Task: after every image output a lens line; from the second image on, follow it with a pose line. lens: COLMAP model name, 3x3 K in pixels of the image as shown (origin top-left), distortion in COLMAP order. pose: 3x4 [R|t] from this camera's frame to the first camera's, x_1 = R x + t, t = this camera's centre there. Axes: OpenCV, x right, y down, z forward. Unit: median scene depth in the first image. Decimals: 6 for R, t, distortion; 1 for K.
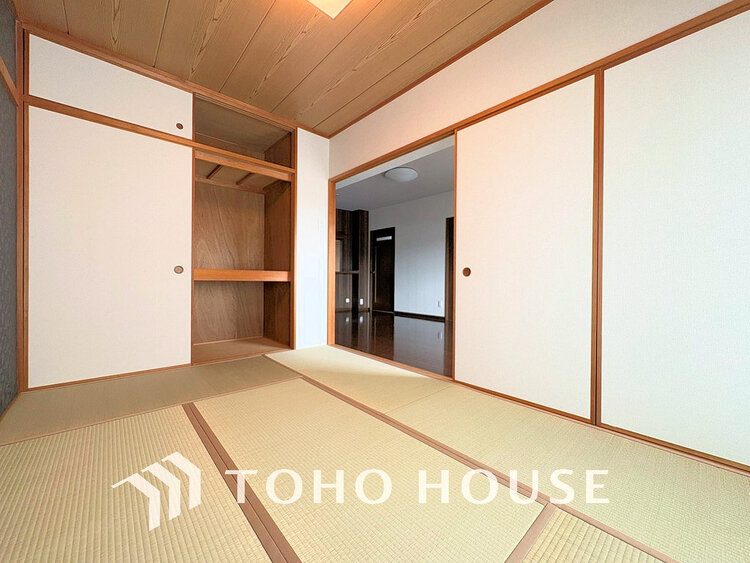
lens RADIAL K [[299.0, 0, 375.5], [0, 299.0, 281.2], [0, 0, 1]] dist [0.000436, -0.000005]
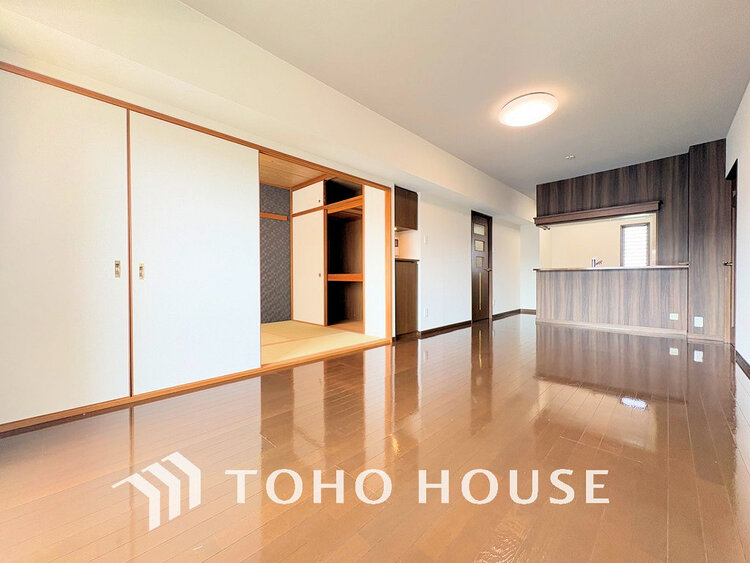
lens RADIAL K [[299.0, 0, 374.6], [0, 299.0, 278.4], [0, 0, 1]] dist [0.000436, -0.000005]
pose [[0.057494, 0.001091, -0.998345, 1.262174], [-0.000558, 0.999999, 0.001061, -0.018615], [0.998346, 0.000496, 0.057494, 1.210566]]
